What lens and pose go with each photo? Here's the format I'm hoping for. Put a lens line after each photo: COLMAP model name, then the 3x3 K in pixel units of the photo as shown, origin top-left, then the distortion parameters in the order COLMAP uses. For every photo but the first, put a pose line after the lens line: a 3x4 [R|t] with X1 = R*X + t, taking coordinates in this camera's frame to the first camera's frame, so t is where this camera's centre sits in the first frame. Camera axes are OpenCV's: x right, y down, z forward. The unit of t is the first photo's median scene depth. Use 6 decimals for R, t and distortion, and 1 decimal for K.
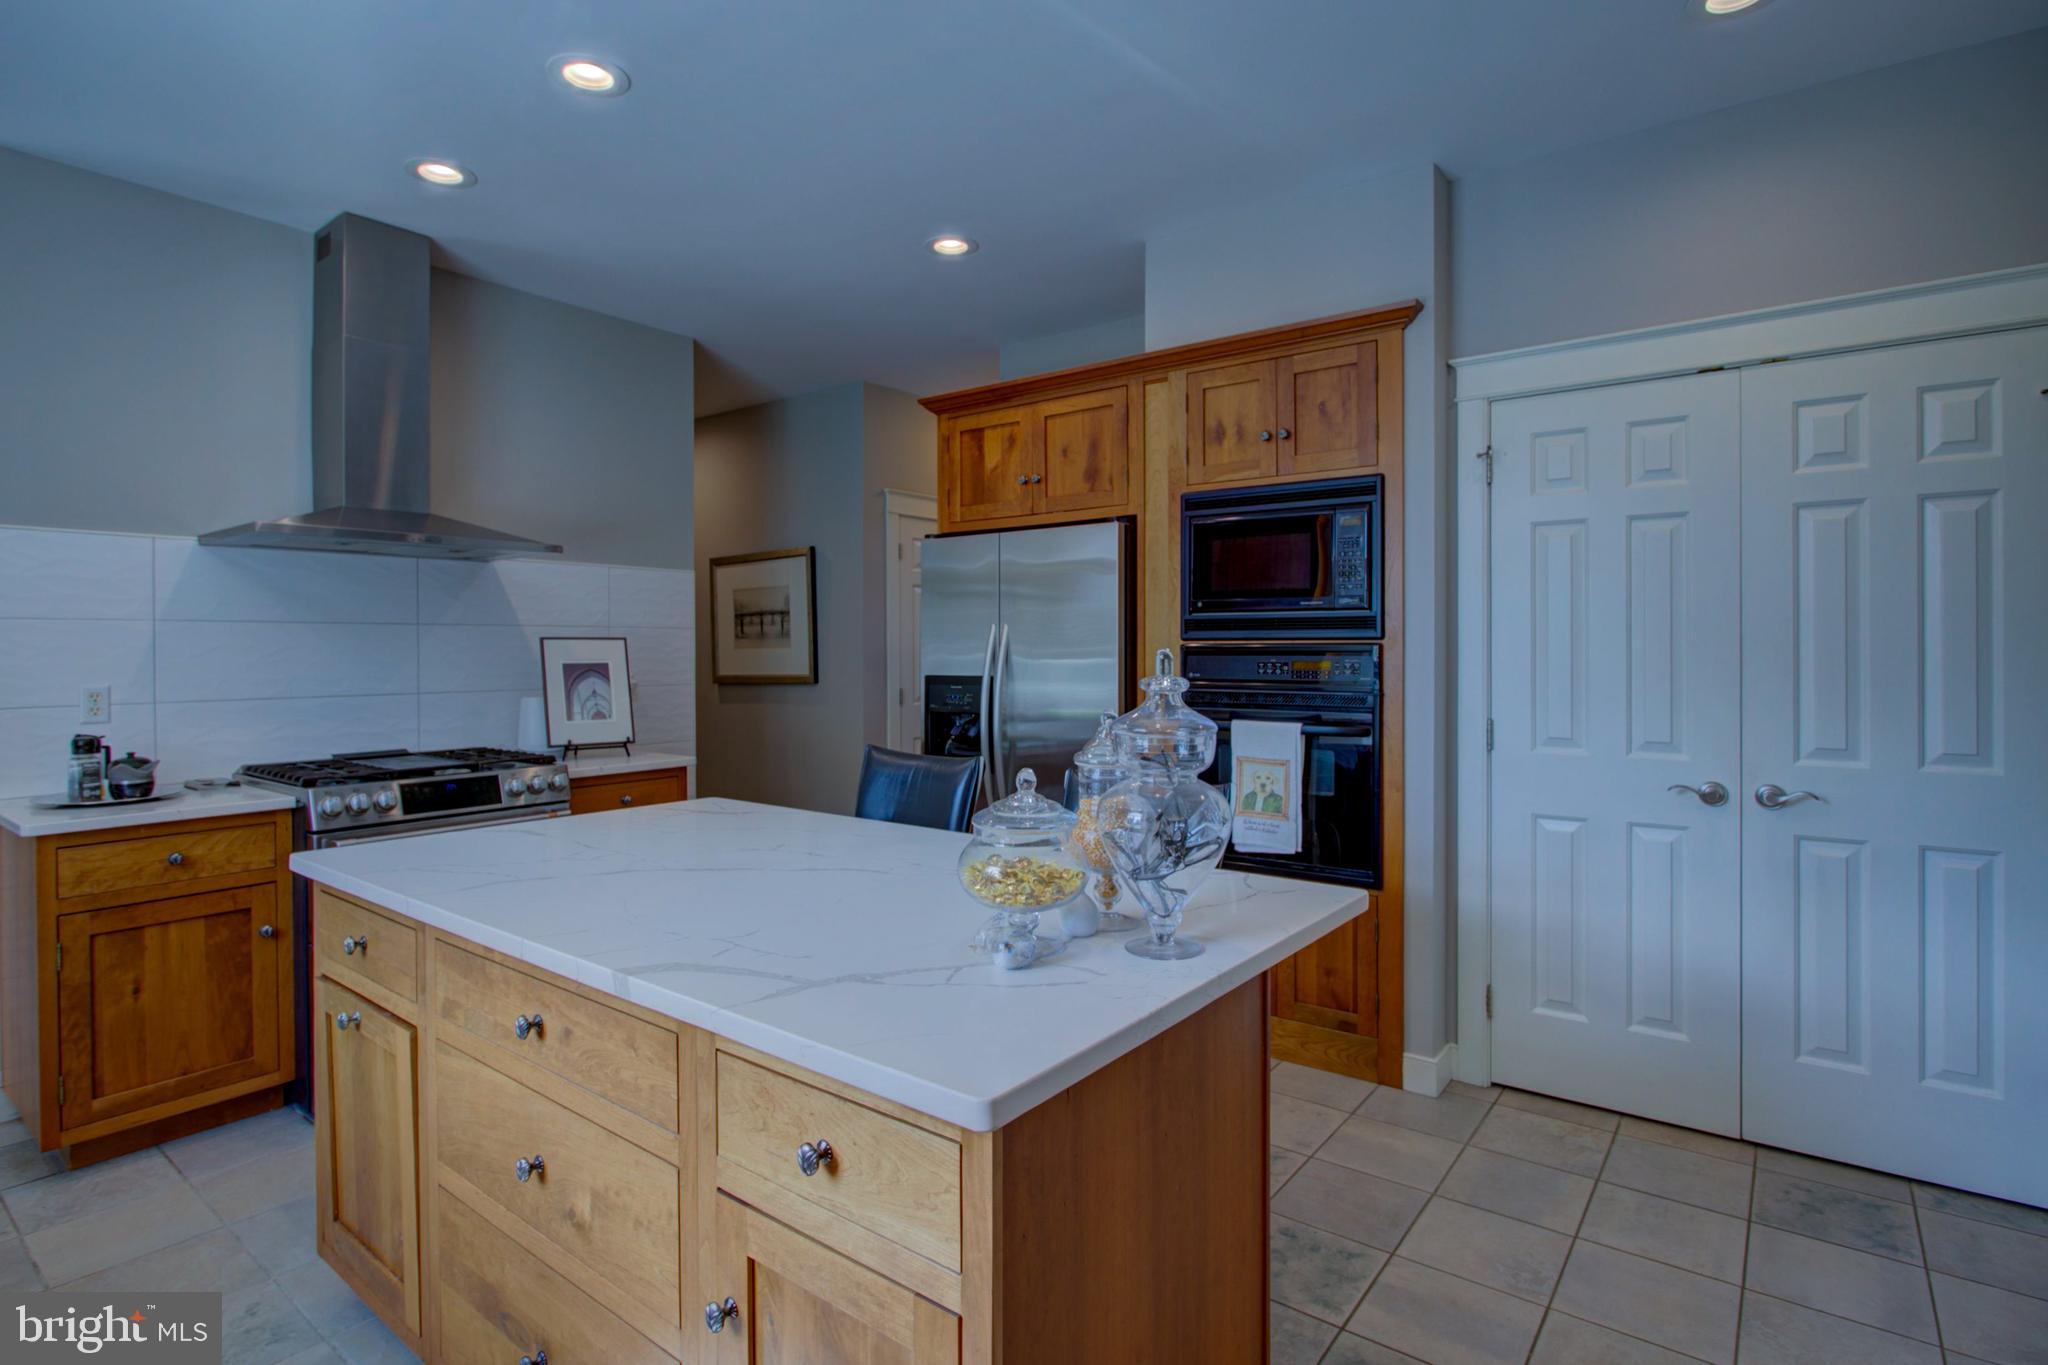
lens RADIAL K [[1032.3, 0, 1024.1], [0, 1032.3, 654.9], [0, 0, 1]] dist [-0.000080, -0.000242]
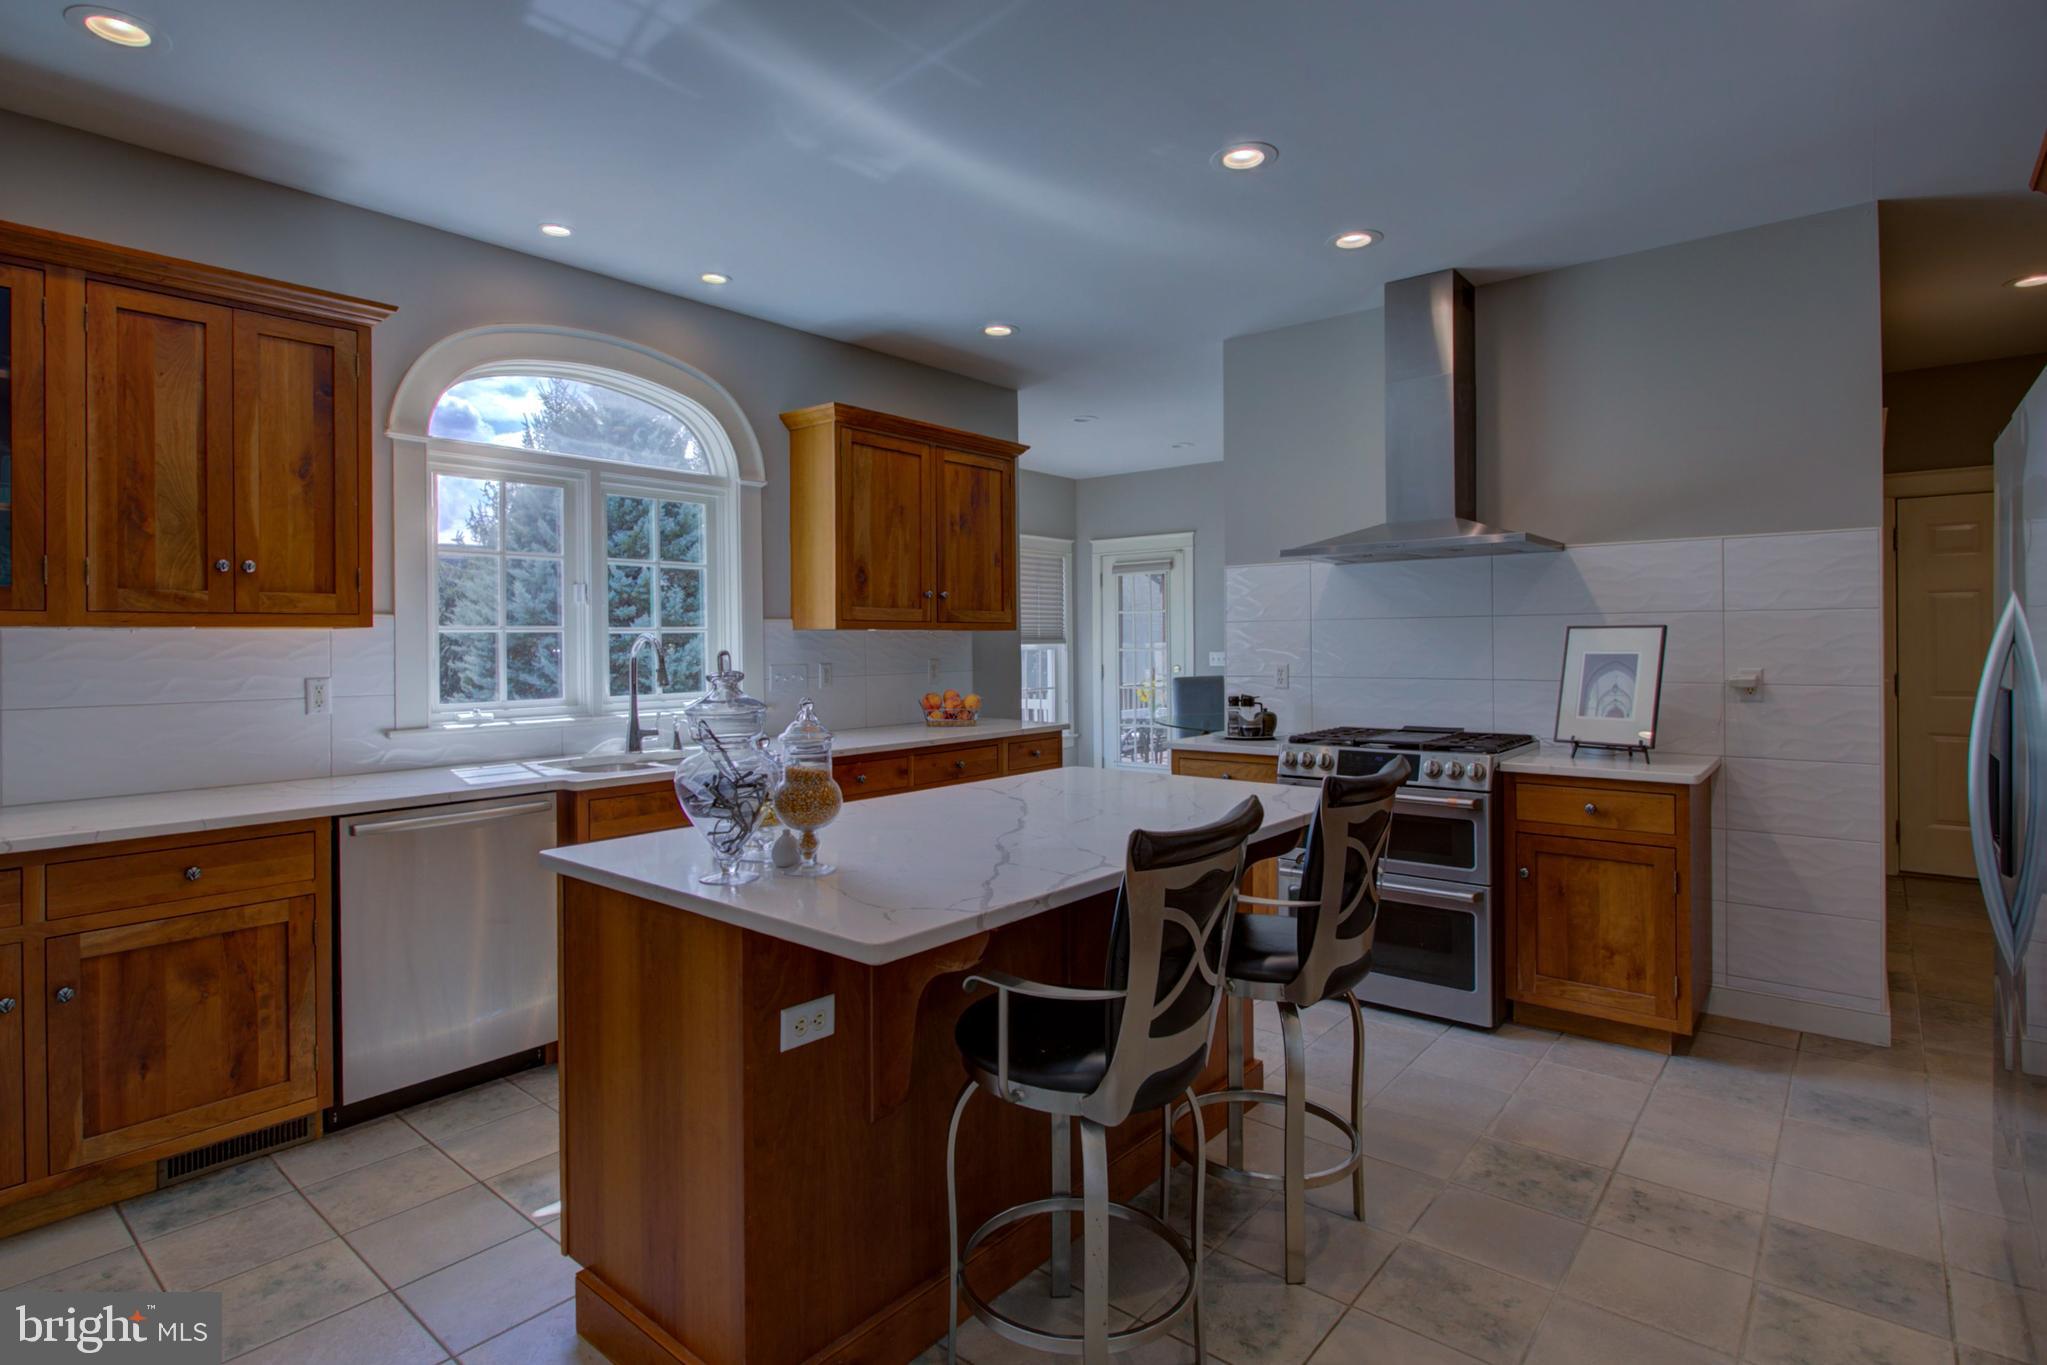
lens RADIAL K [[1031.8, 0, 1023.6], [0, 1031.8, 655.0], [0, 0, 1]] dist [-0.000080, -0.000242]
pose [[-0.036374, 0.015304, -0.999221, 0.561497], [0.003438, 0.999879, 0.015189, -0.007766], [0.999332, -0.002883, -0.036423, 0.586465]]
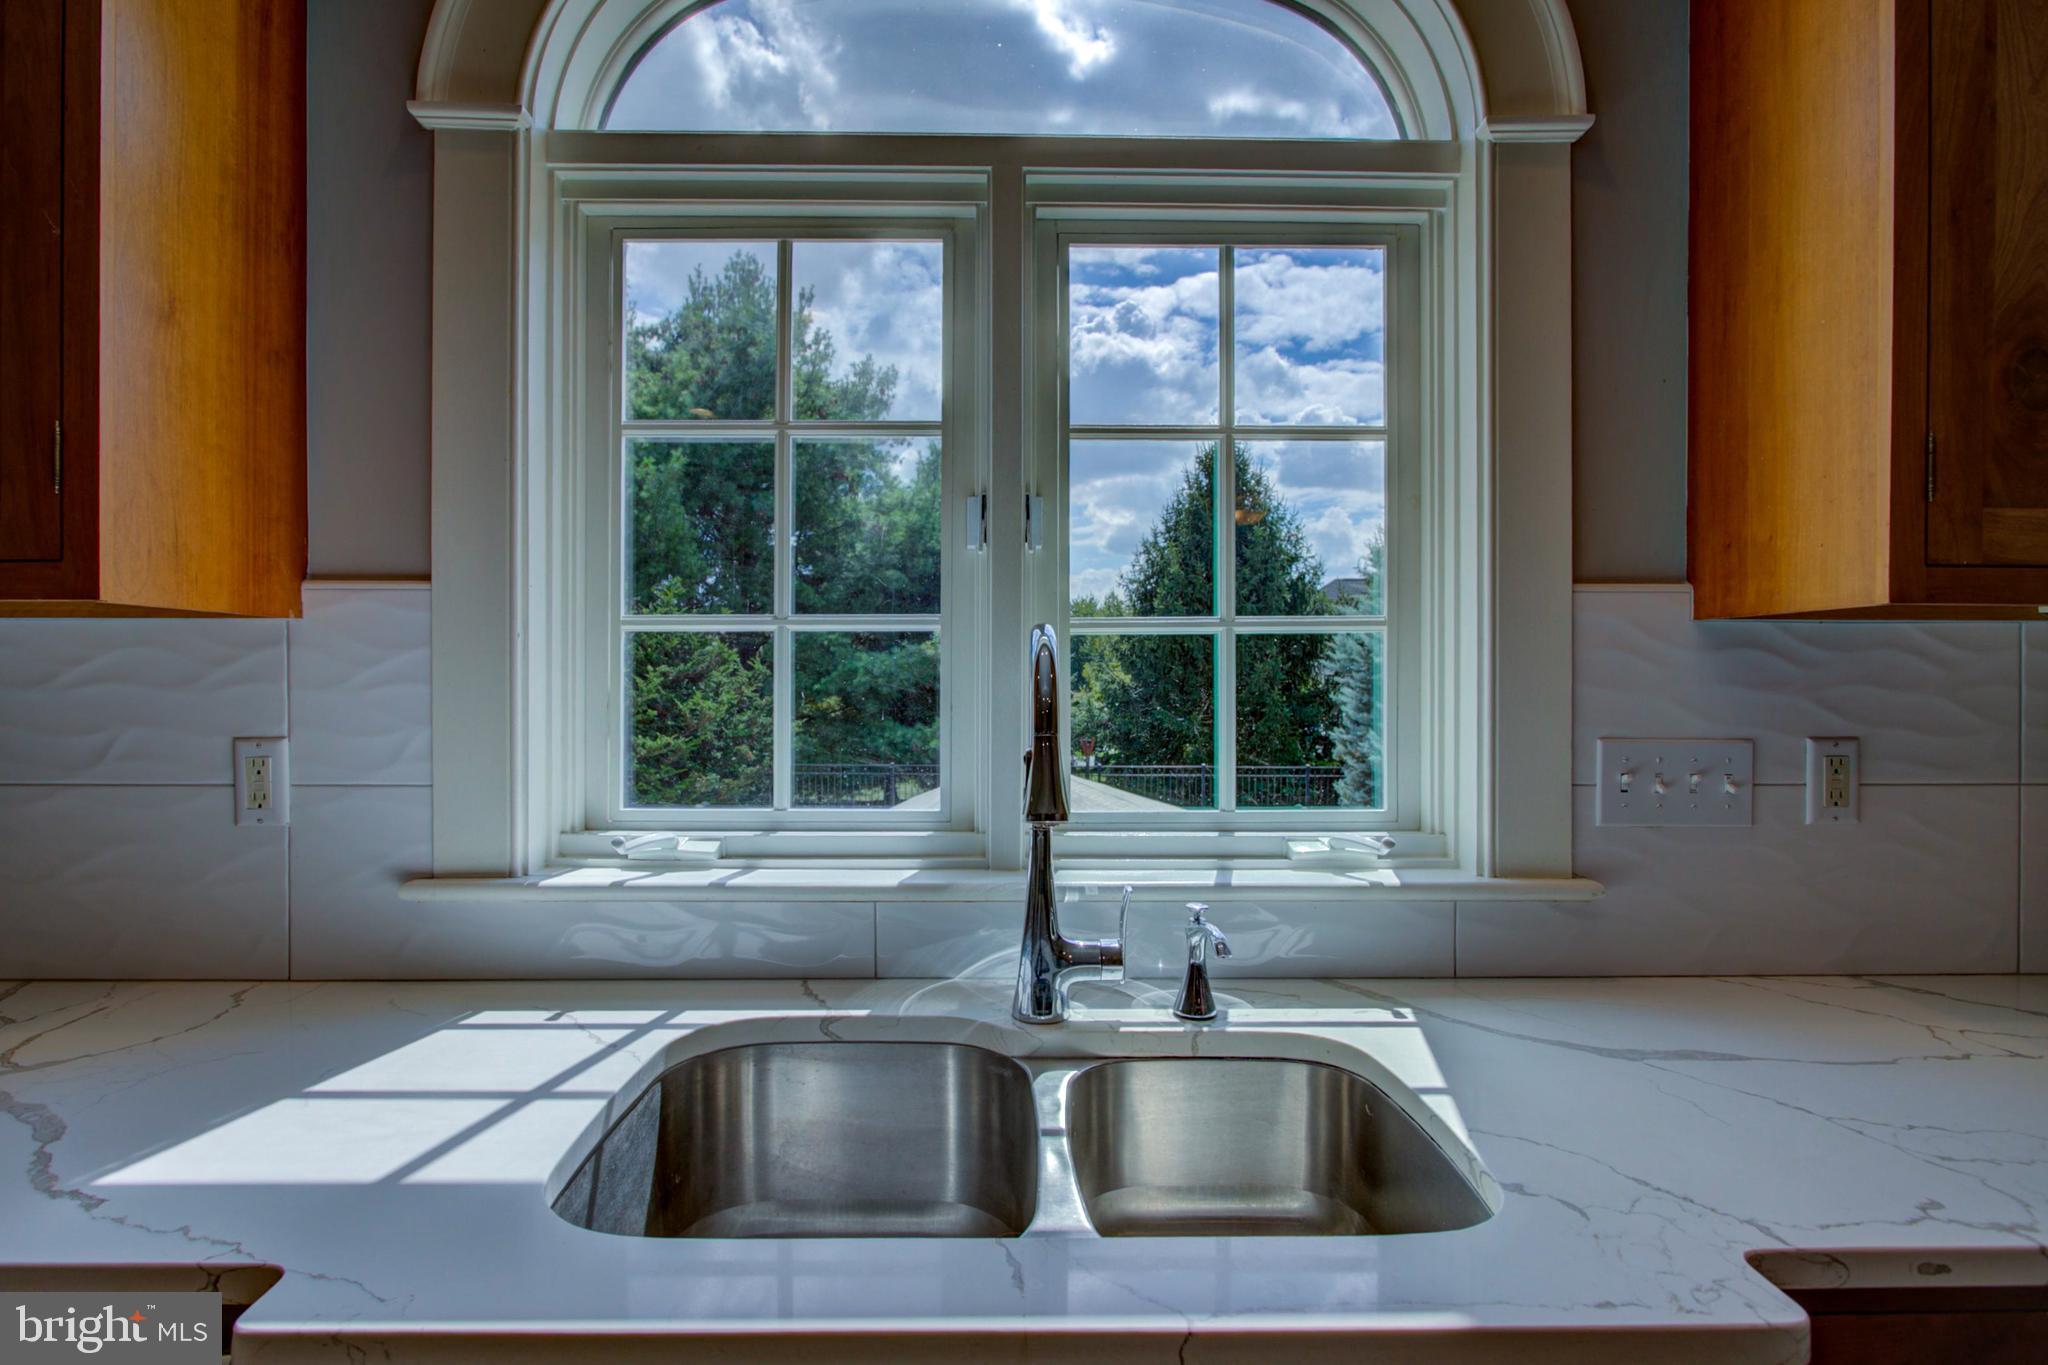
lens RADIAL K [[1016.8, 0, 1005.5], [0, 1016.8, 676.0], [0, 0, 1]] dist [0.001238, 0.000352]
pose [[-0.787367, -0.000281, -0.616484, -0.326244], [-0.002238, 0.999995, 0.002402, 0.000655], [0.616480, 0.003271, -0.787364, 0.380907]]
